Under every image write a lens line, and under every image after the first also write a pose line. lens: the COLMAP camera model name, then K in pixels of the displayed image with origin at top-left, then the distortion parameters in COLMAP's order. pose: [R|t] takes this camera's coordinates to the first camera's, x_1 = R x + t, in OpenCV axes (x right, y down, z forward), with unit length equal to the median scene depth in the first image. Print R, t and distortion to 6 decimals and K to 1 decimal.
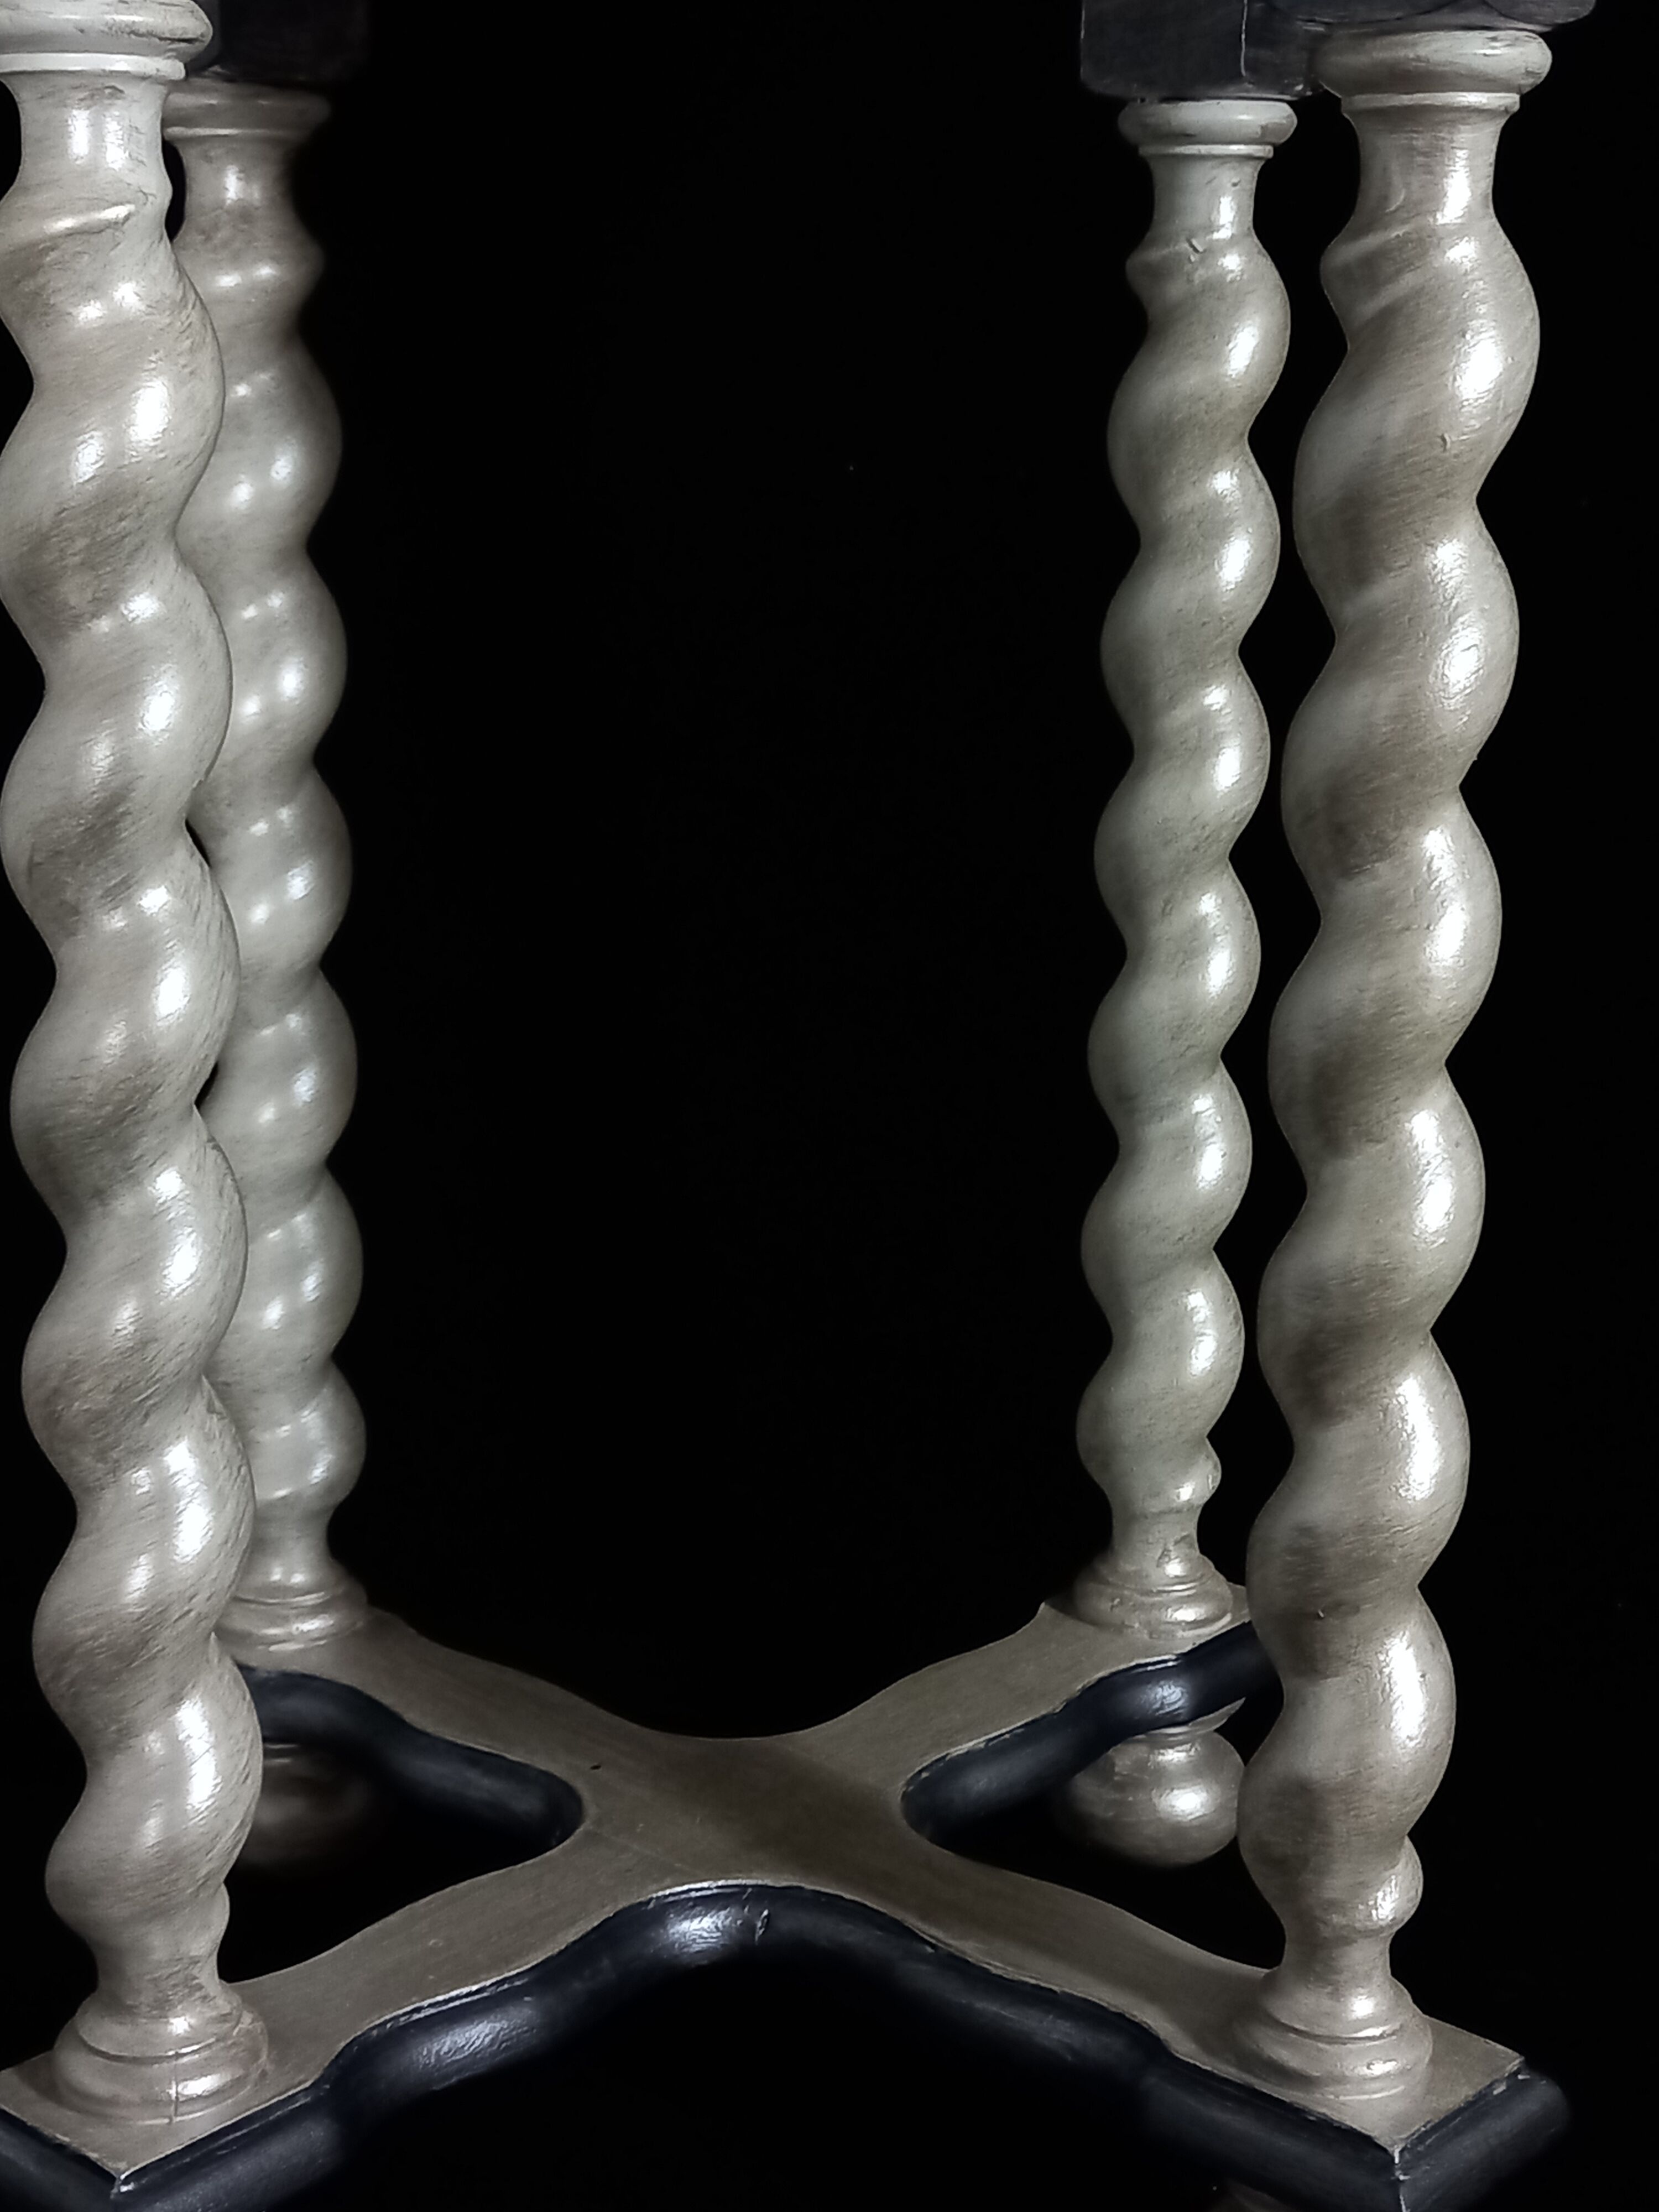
lens RADIAL K [[3712.2, 0, 829.5], [0, 3712.2, 1106.0], [0, 0, 1]] dist [0.128325, -0.414812]
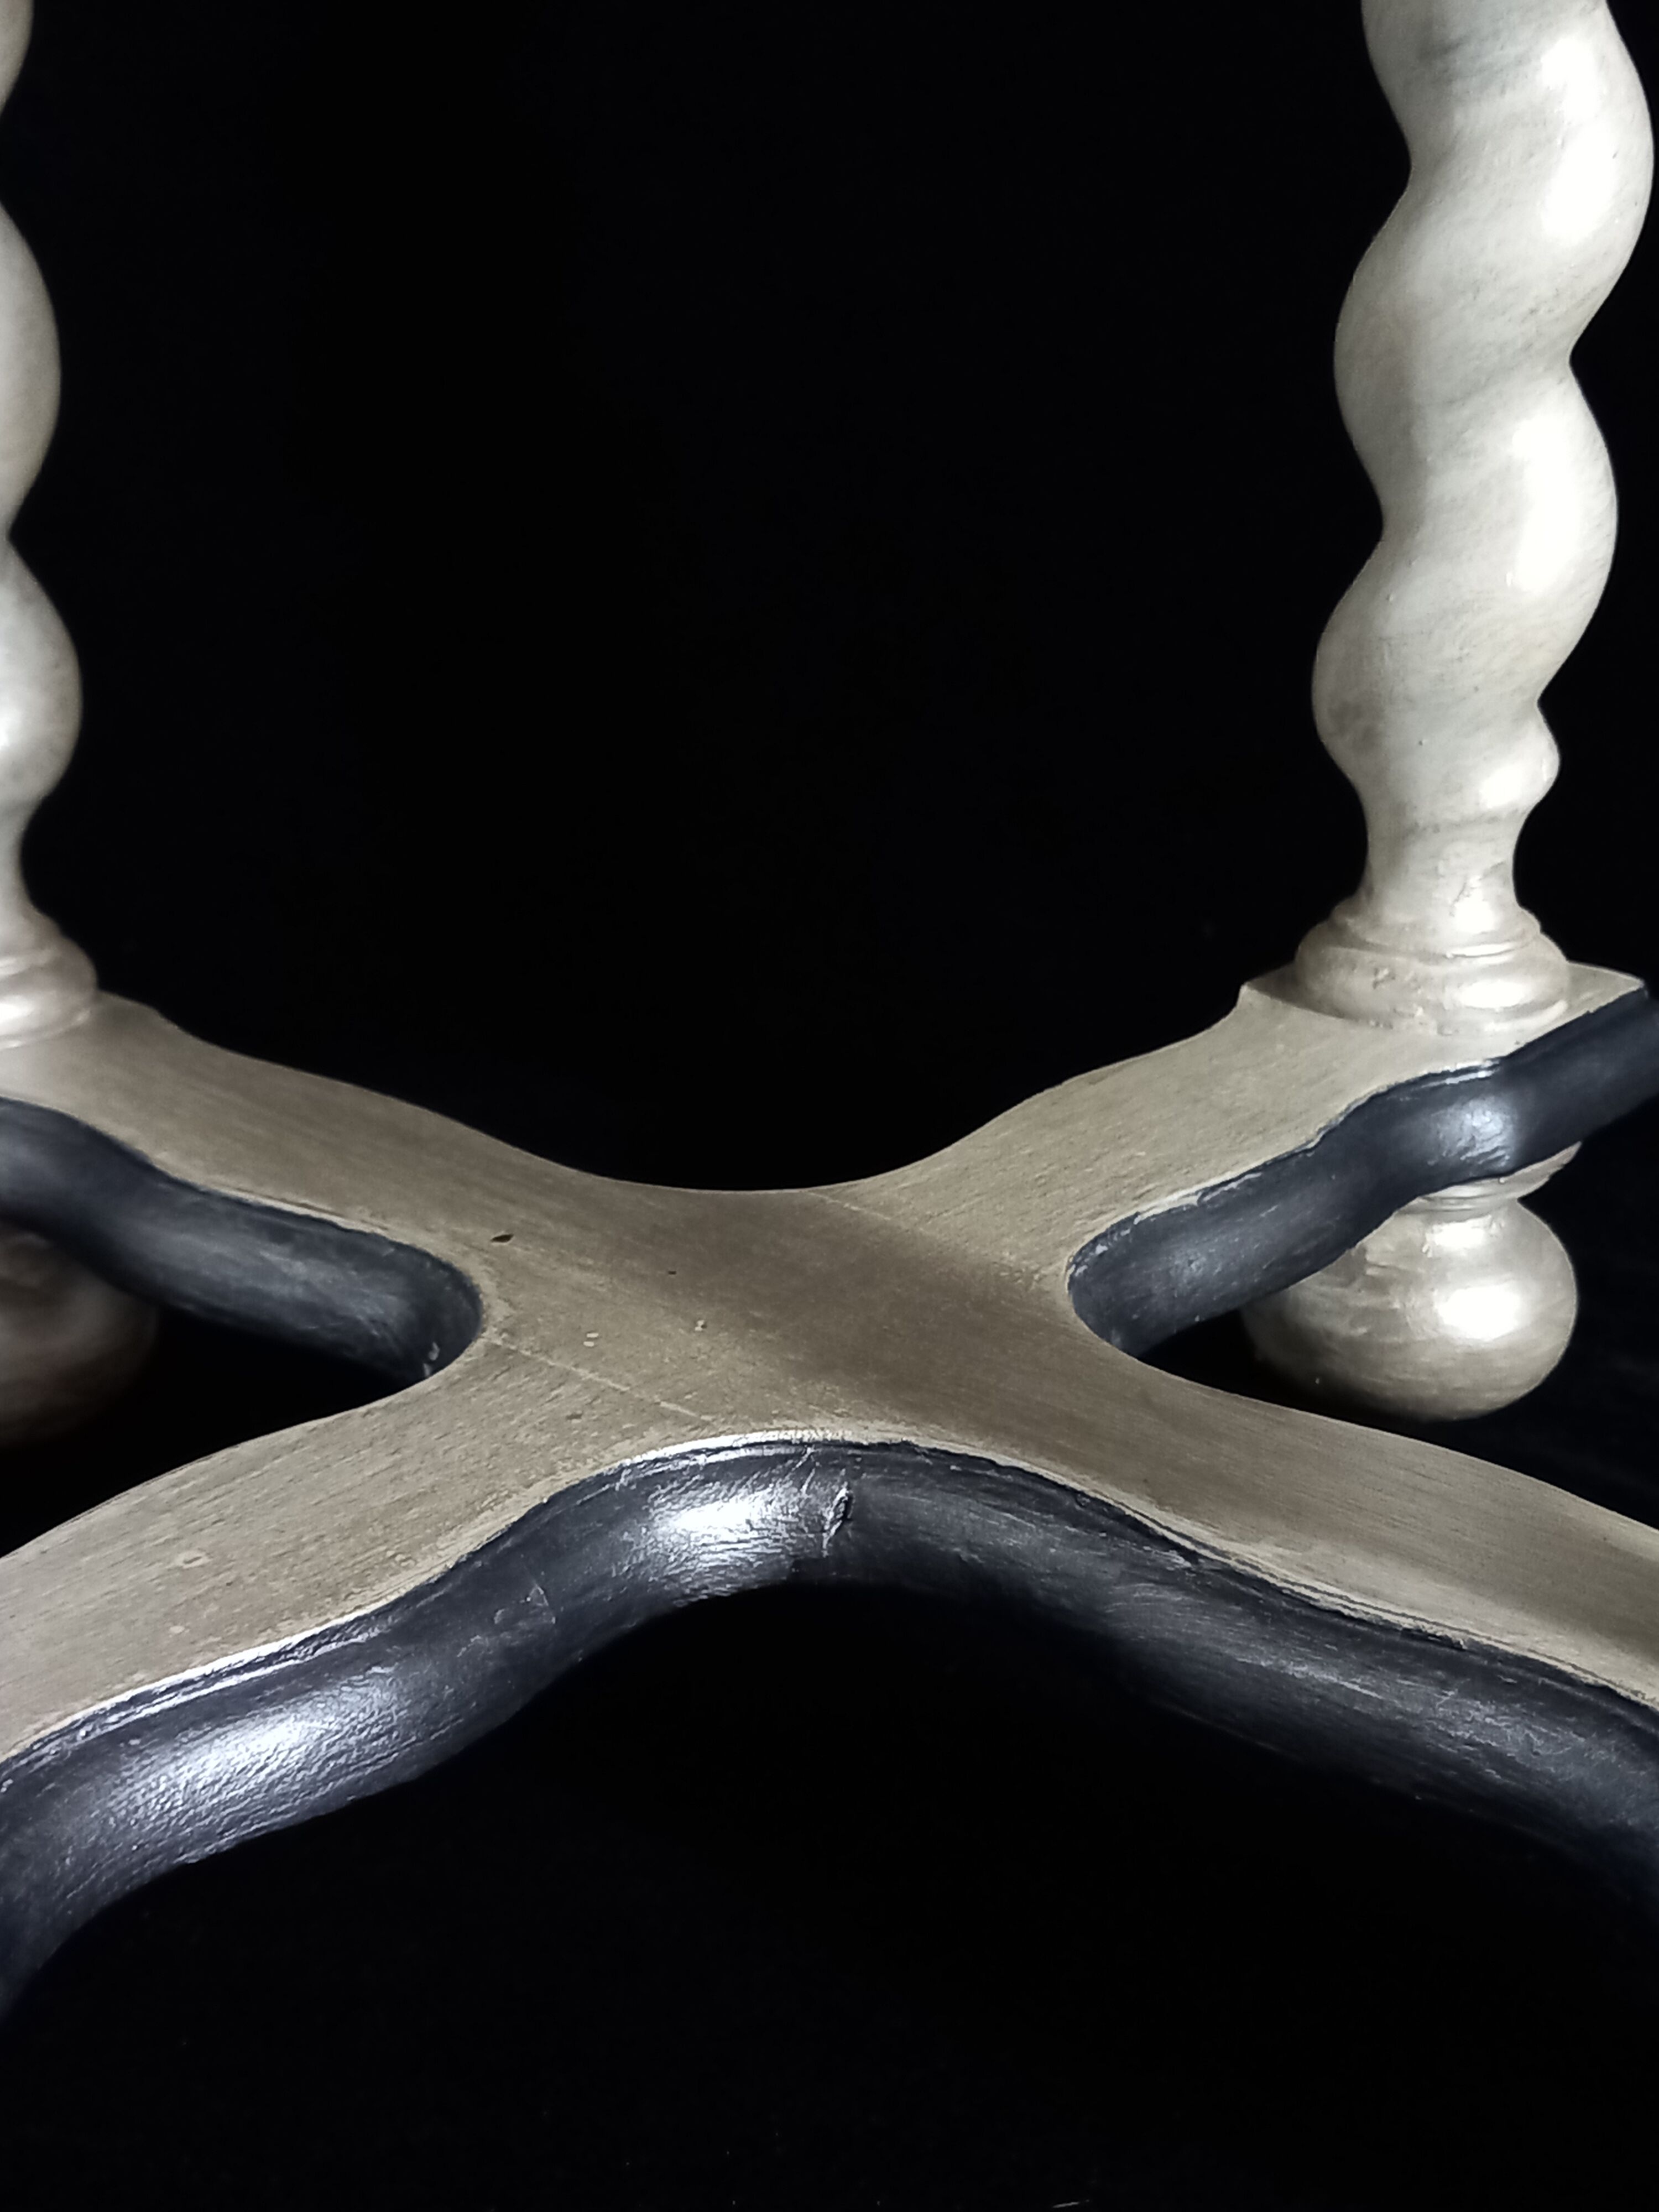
lens RADIAL K [[3712.2, 0, 829.5], [0, 3712.2, 1106.0], [0, 0, 1]] dist [0.128325, -0.414812]
pose [[0.999283, -0.007282, 0.037153, -0.037136], [0.003397, 0.994616, 0.103571, 0.108372], [-0.037708, -0.103371, 0.993928, 0.488860]]
